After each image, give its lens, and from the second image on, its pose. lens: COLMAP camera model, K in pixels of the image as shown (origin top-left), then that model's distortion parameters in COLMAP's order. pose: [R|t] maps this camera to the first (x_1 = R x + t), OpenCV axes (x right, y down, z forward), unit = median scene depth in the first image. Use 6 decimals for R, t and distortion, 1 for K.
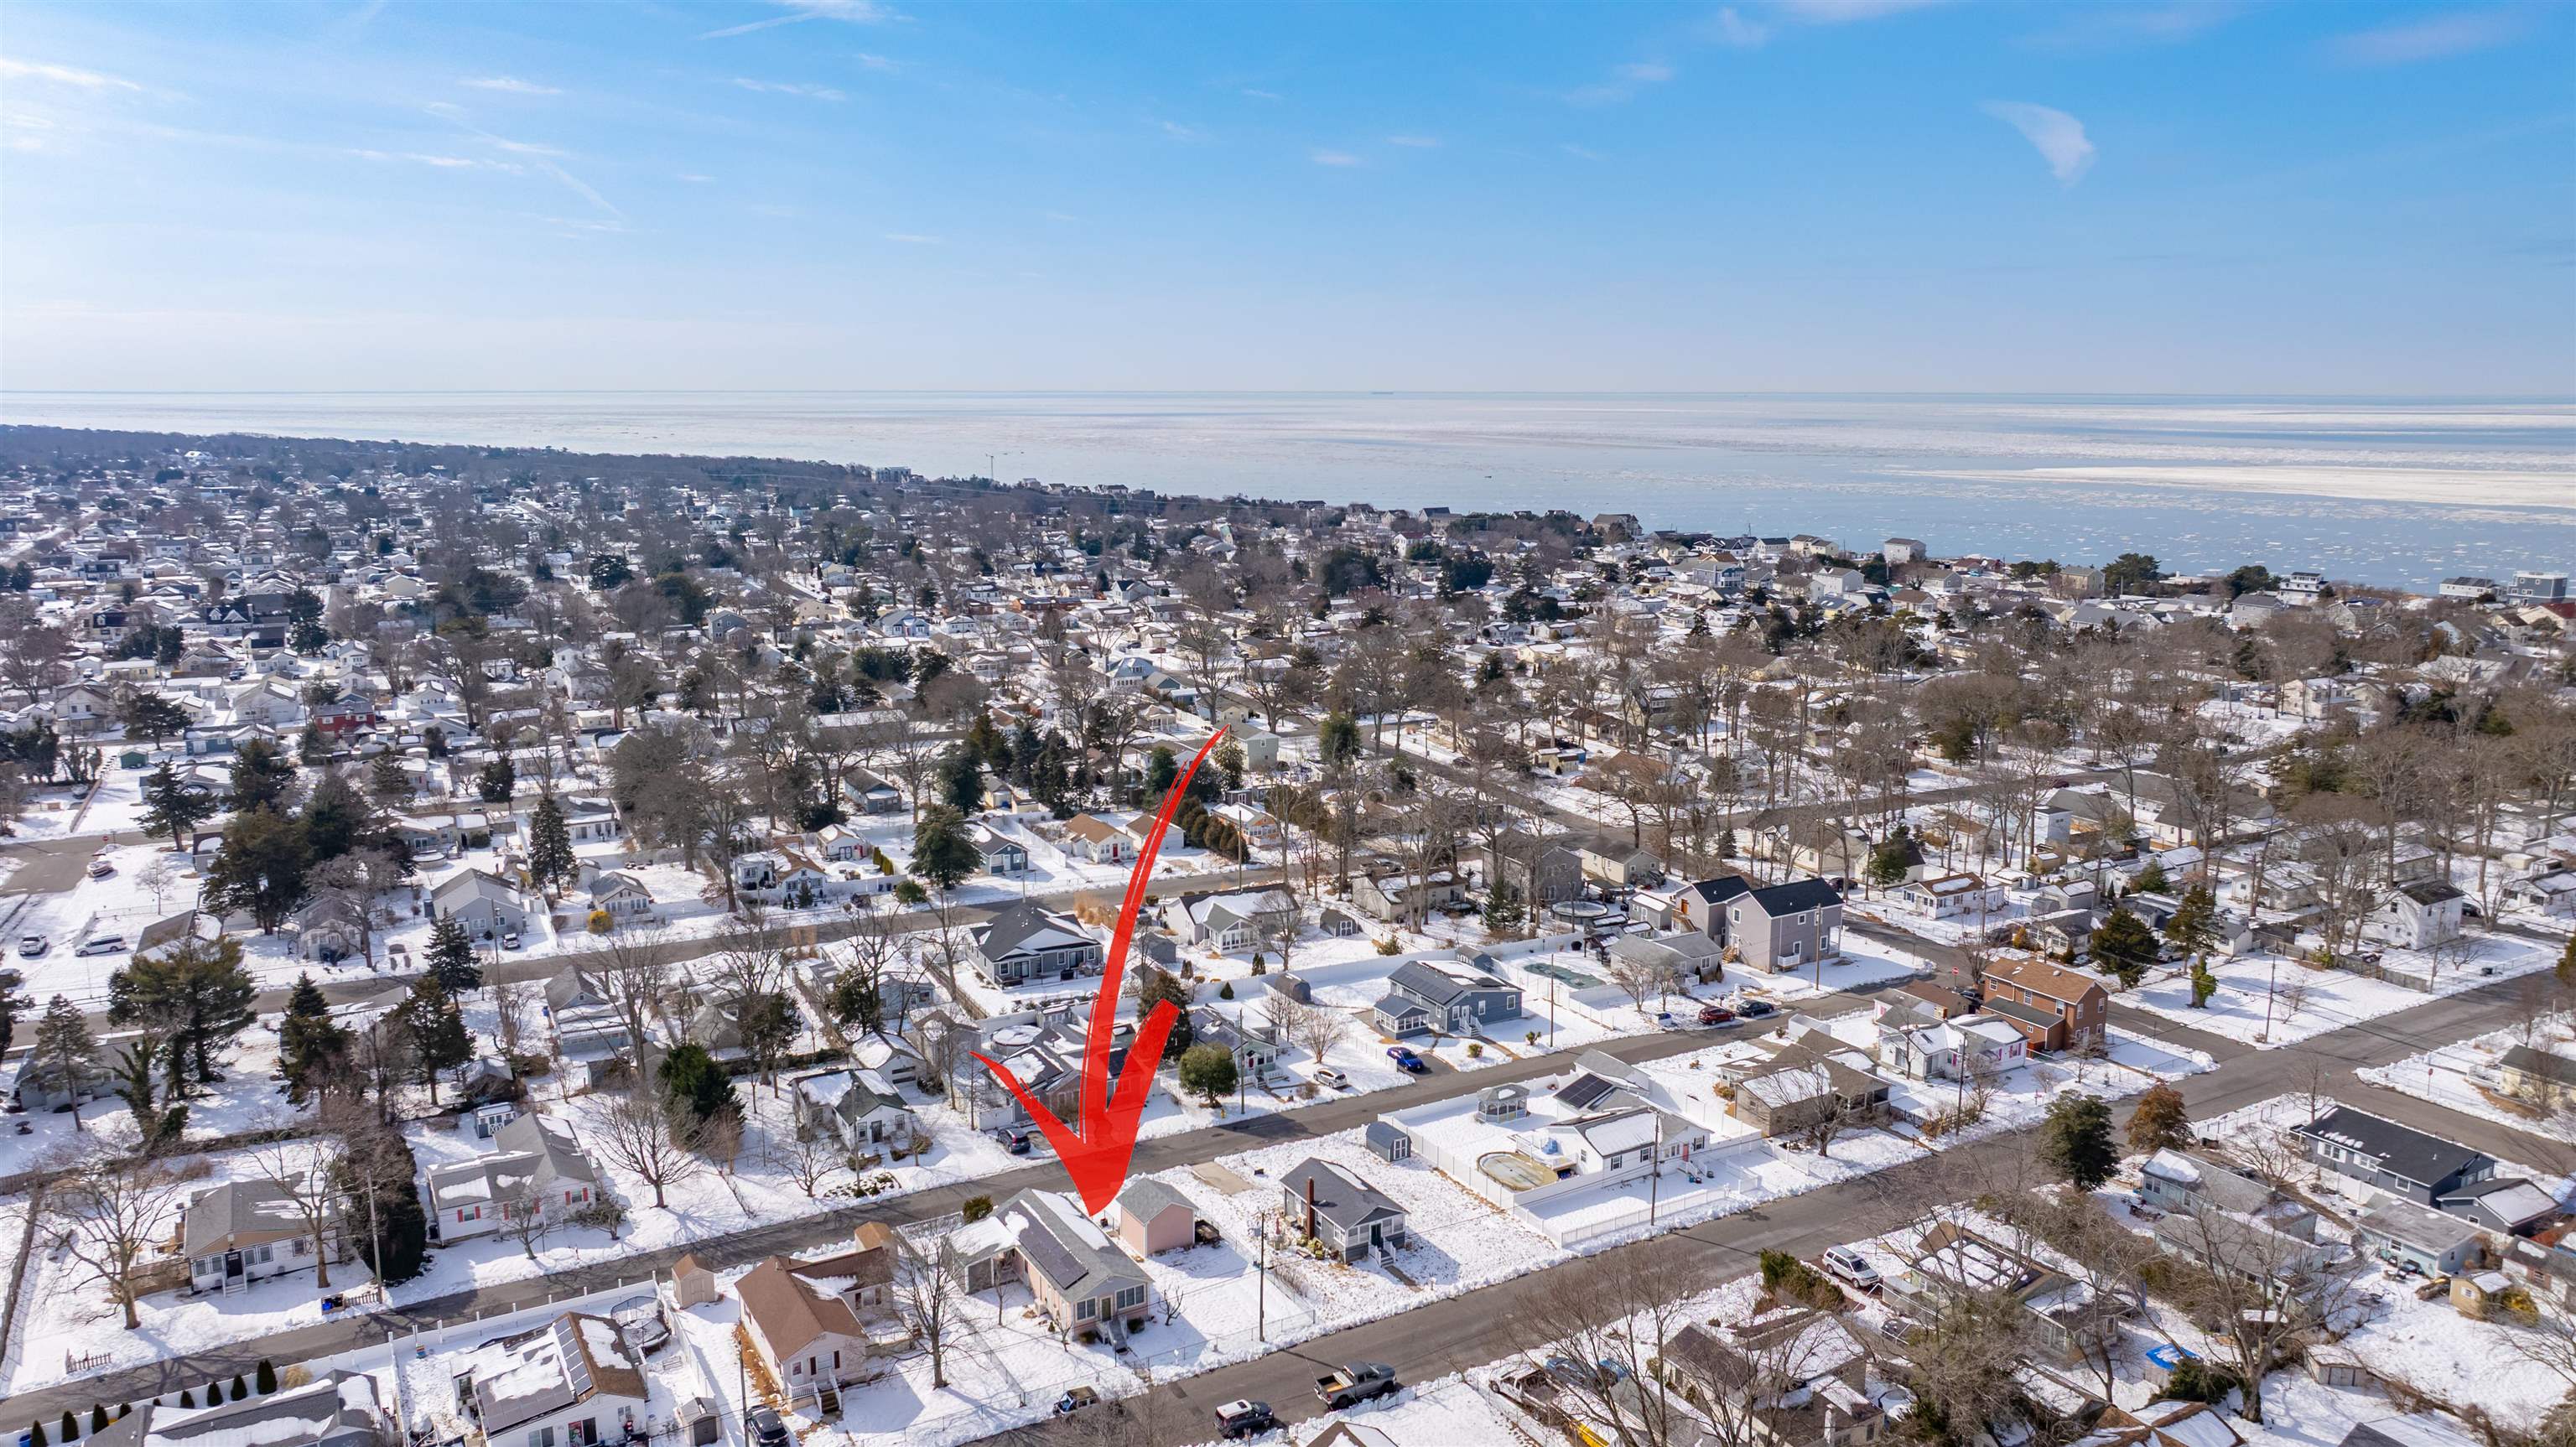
lens RADIAL K [[1810.0, 0, 1298.5], [0, 1810.0, 706.1], [0, 0, 1]] dist [-0.022766, 0.014606]
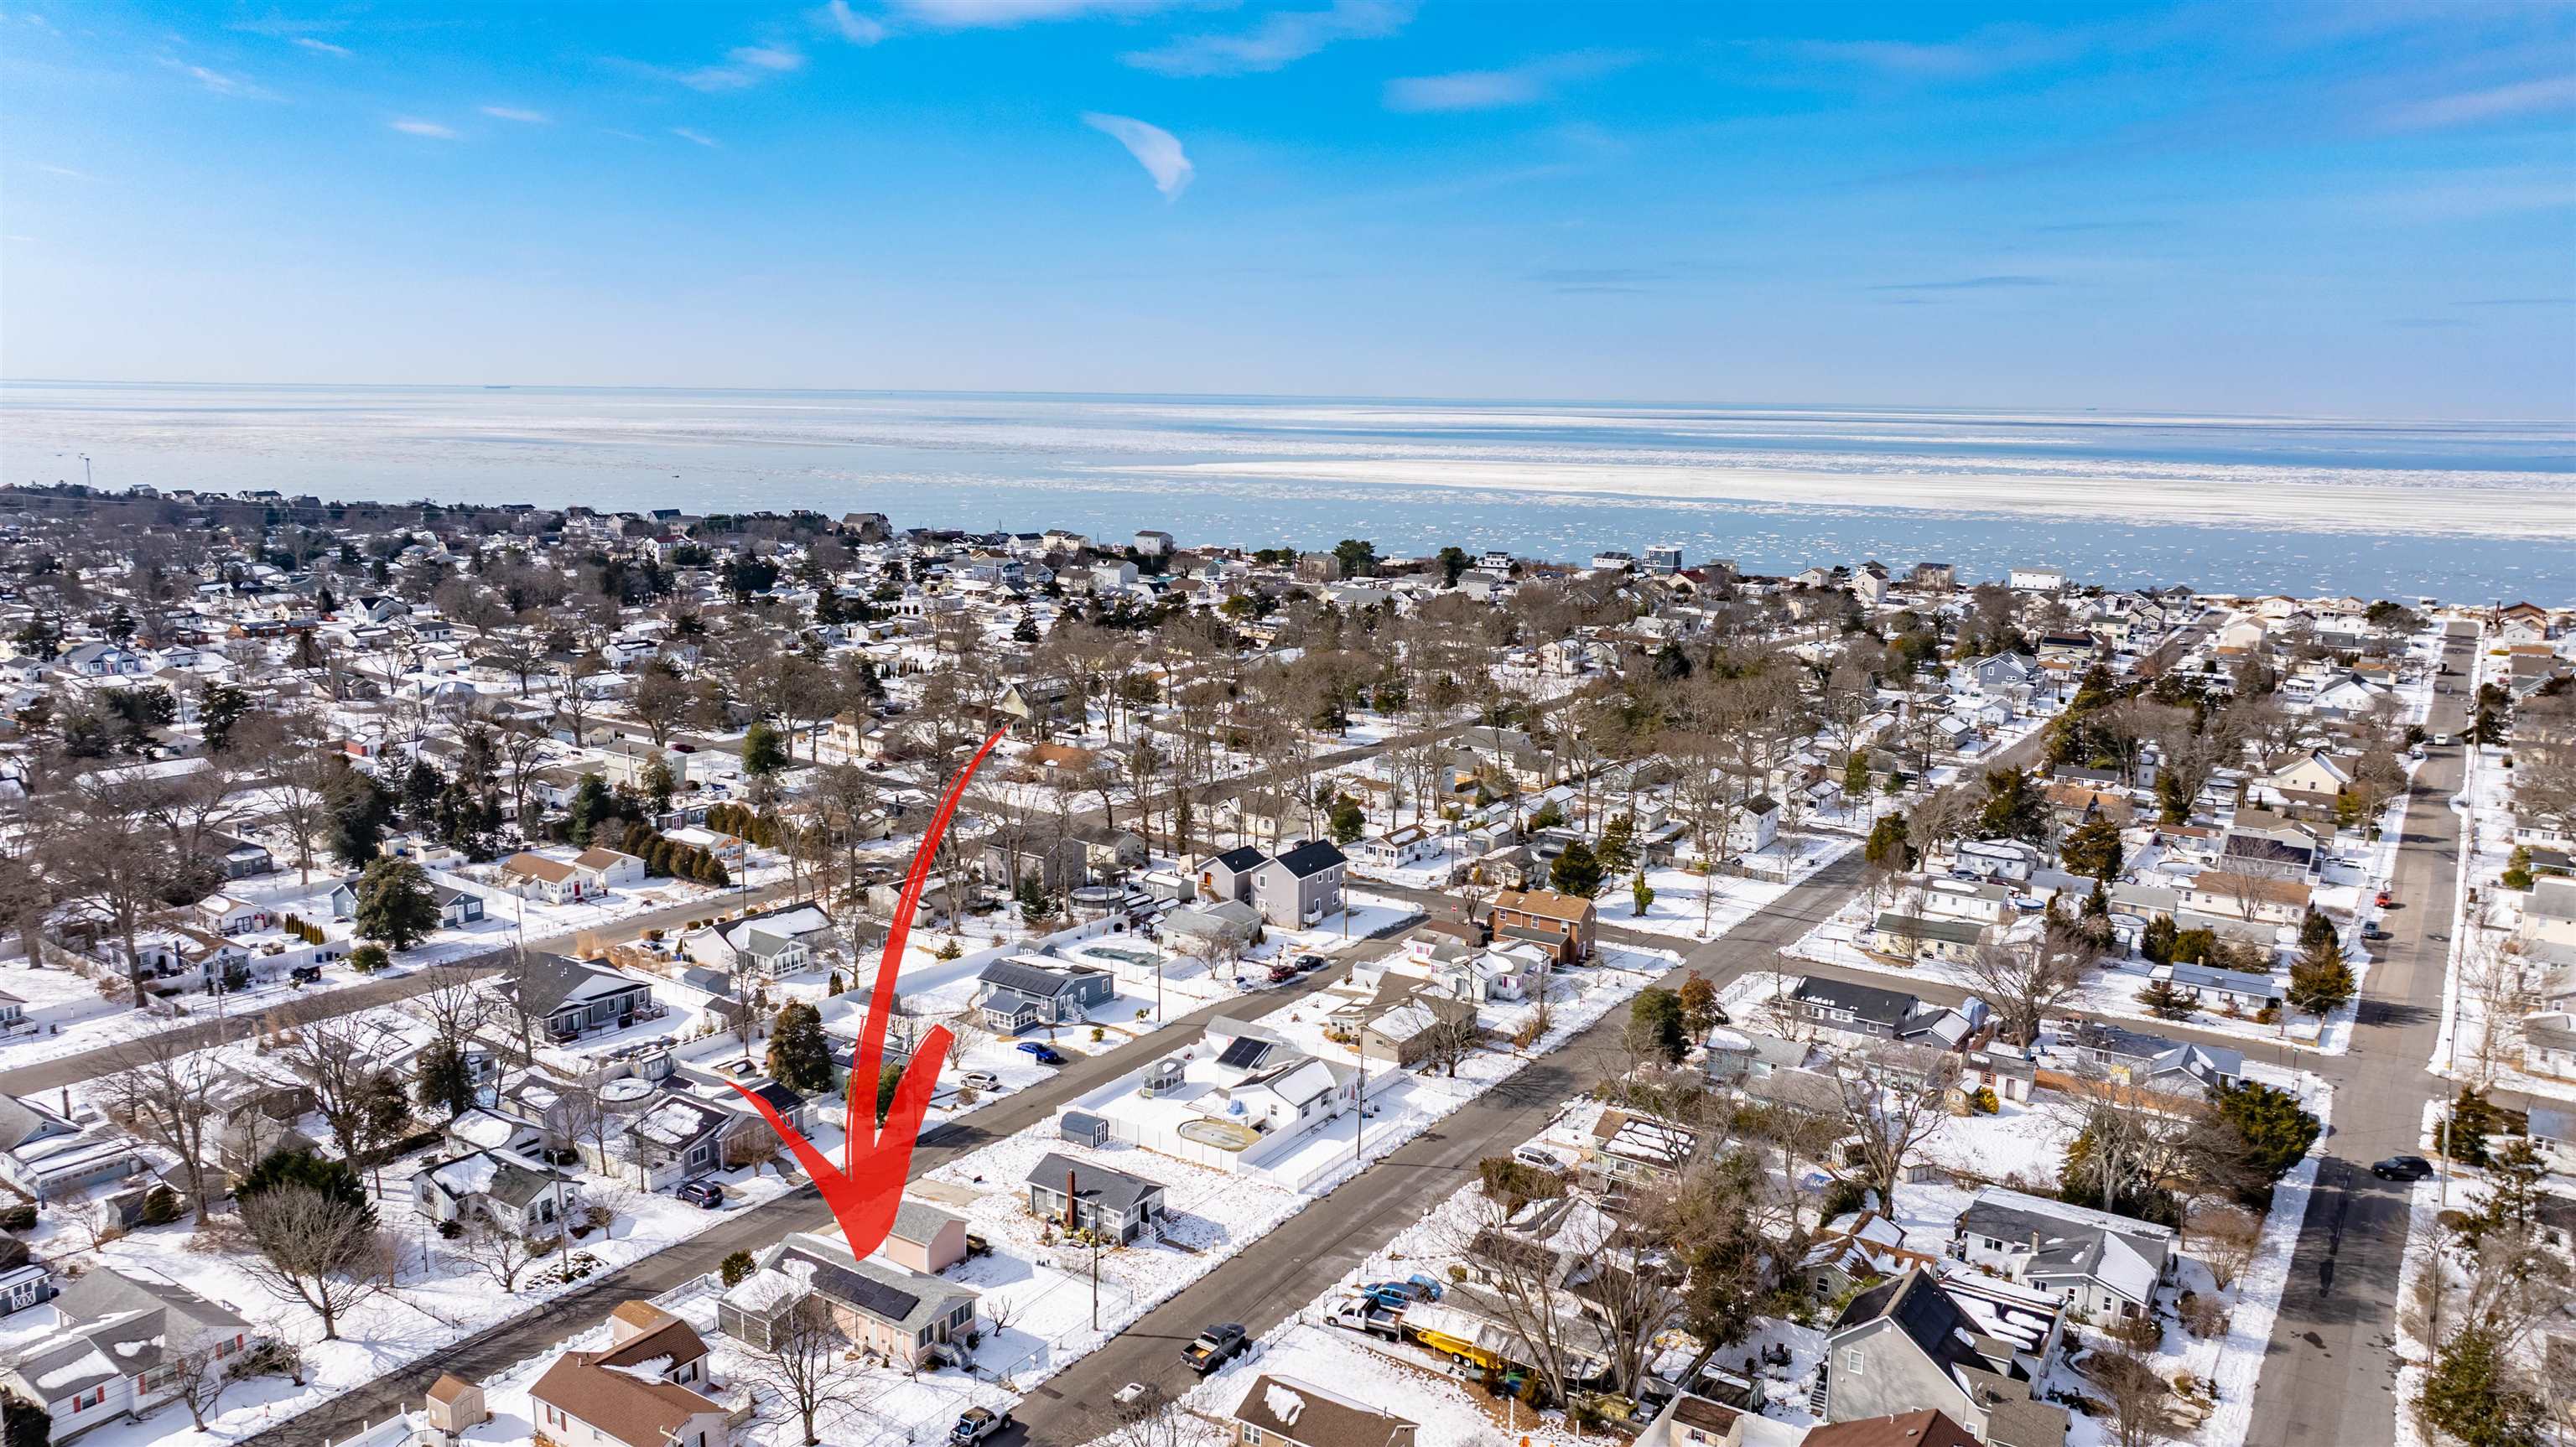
lens RADIAL K [[1810.0, 0, 1302.8], [0, 1810.0, 738.3], [0, 0, 1]] dist [-0.022766, 0.014606]
pose [[0.895968, -0.071829, 0.438272, -0.213962], [0.063696, 0.997415, 0.033254, -0.003568], [-0.439527, -0.001879, 0.898227, 0.025677]]
